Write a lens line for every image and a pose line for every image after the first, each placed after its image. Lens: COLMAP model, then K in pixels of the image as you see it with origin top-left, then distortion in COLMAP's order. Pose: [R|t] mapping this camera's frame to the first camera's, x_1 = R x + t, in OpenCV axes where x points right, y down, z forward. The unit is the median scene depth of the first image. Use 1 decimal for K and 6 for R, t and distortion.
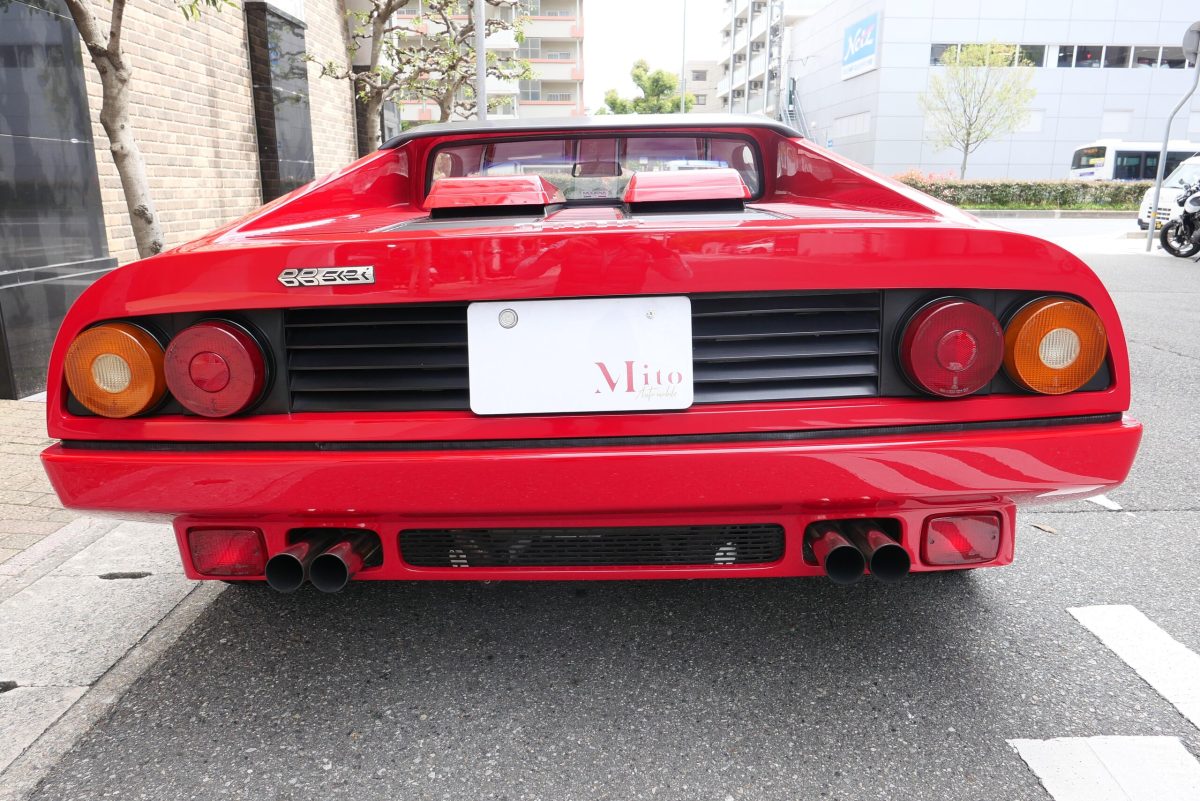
lens RADIAL K [[827.6, 0, 610.2], [0, 827.6, 397.3], [0, 0, 1]] dist [-0.027437, 0.013444]
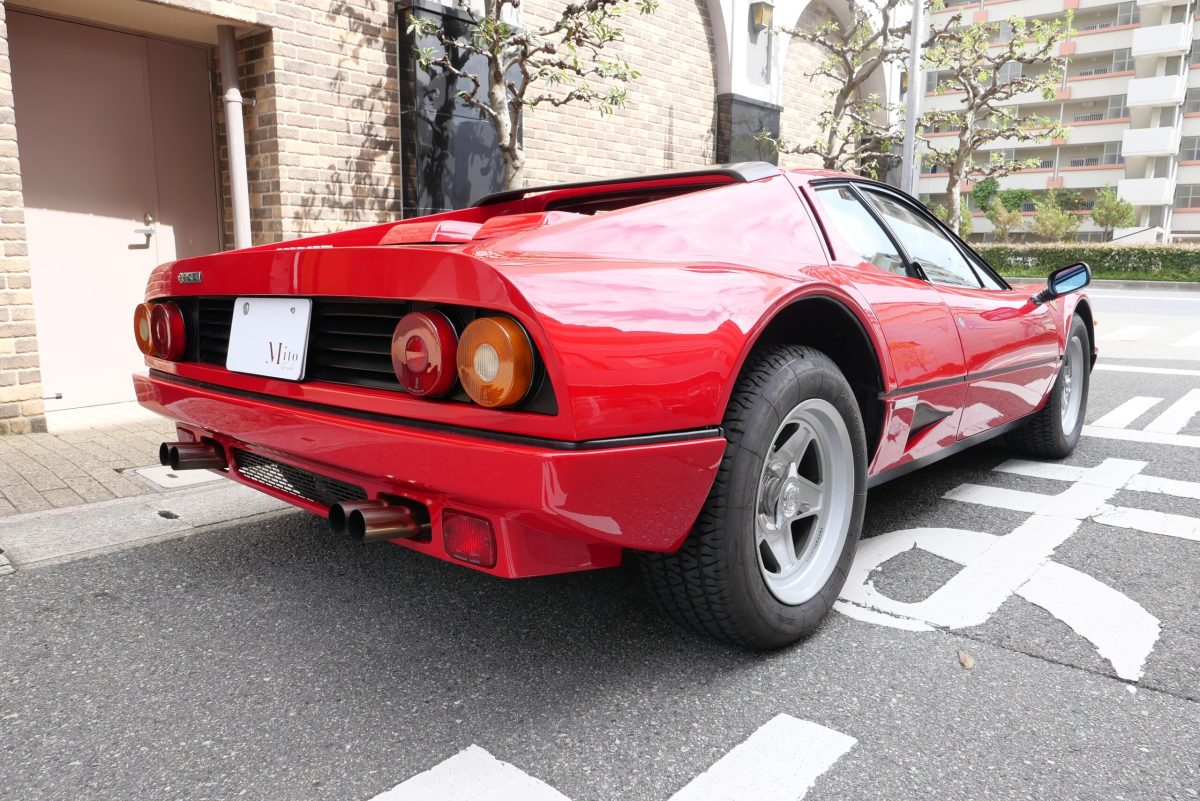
lens RADIAL K [[827.6, 0, 602.5], [0, 827.6, 402.1], [0, 0, 1]] dist [-0.027437, 0.013444]
pose [[0.747345, 0.118163, -0.653844, 0.449190], [-0.169406, 0.985424, -0.015544, -0.005482], [0.642477, 0.122382, 0.756470, 0.100060]]
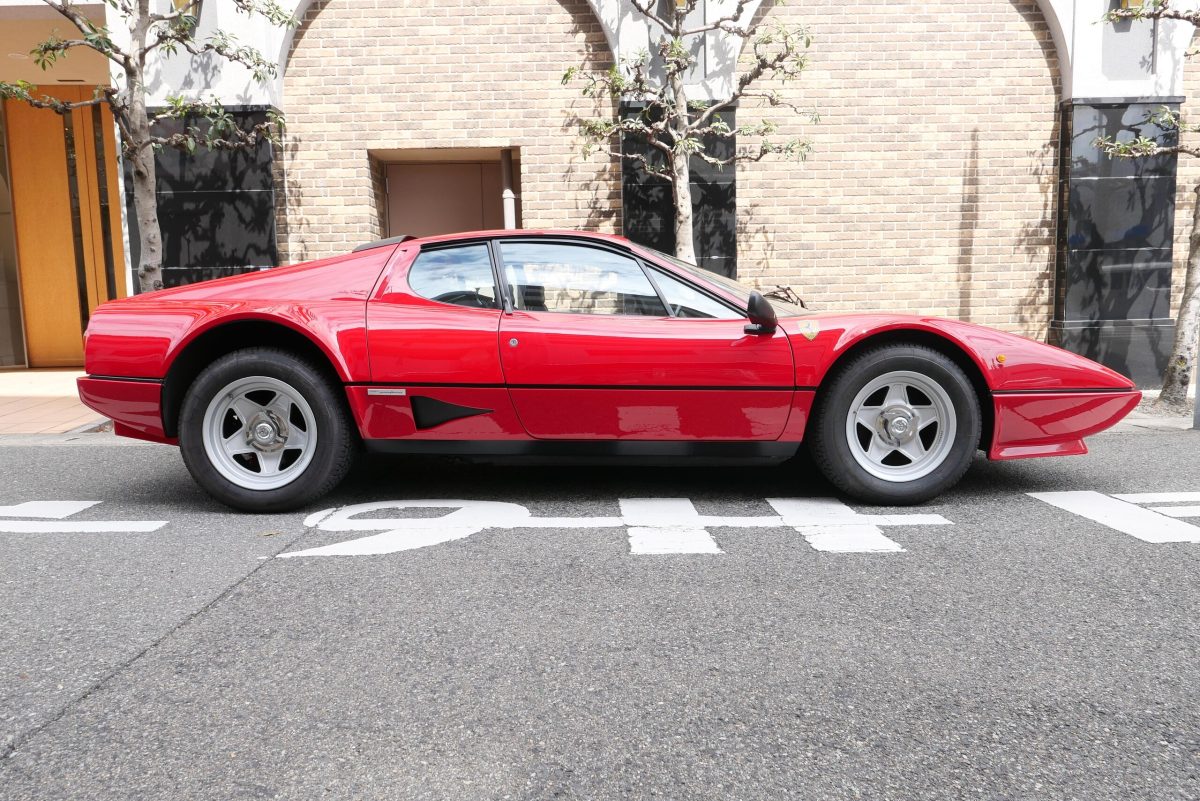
lens RADIAL K [[827.6, 0, 598.9], [0, 827.6, 399.9], [0, 0, 1]] dist [-0.027437, 0.013444]
pose [[0.011113, 0.116021, -0.993185, 1.083323], [-0.224589, 0.968158, 0.110585, -0.184182], [0.974390, 0.221829, 0.036817, 0.847636]]
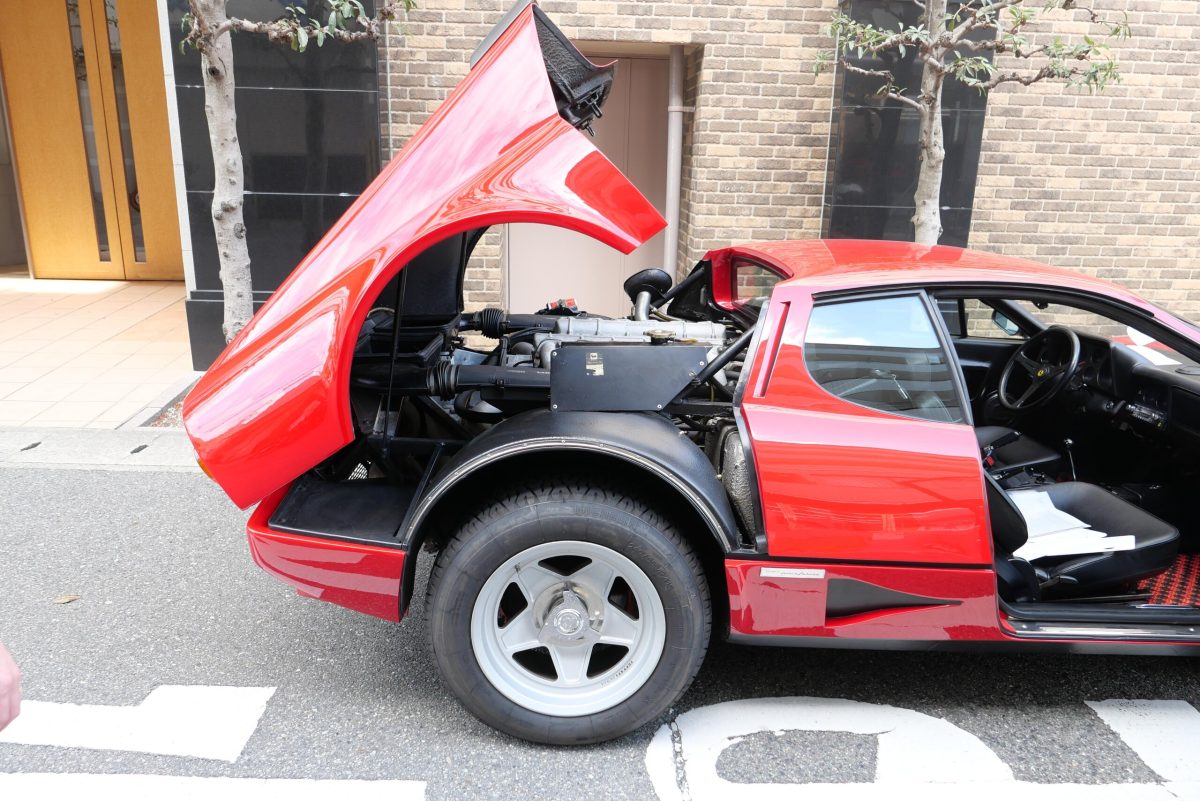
lens RADIAL K [[827.6, 0, 602.3], [0, 827.6, 399.4], [0, 0, 1]] dist [-0.027437, 0.013444]
pose [[0.028261, 0.275161, -0.960983, 0.681202], [-0.268208, 0.928202, 0.257888, -0.244119], [0.962946, 0.250455, 0.100032, 0.477523]]
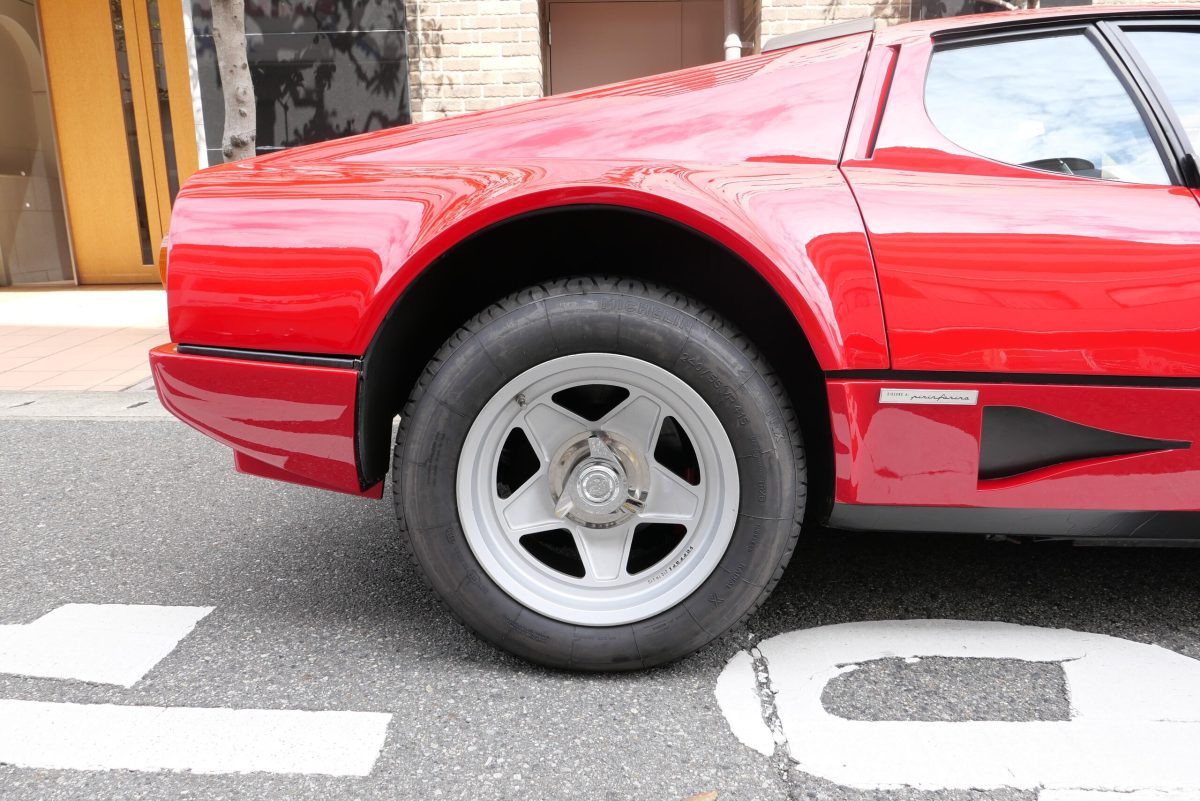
lens RADIAL K [[827.6, 0, 601.3], [0, 827.6, 399.0], [0, 0, 1]] dist [-0.027437, 0.013444]
pose [[-0.042459, 0.218552, -0.974901, 0.563875], [-0.227845, 0.947951, 0.222433, -0.091990], [0.972771, 0.231570, 0.009547, 0.532939]]
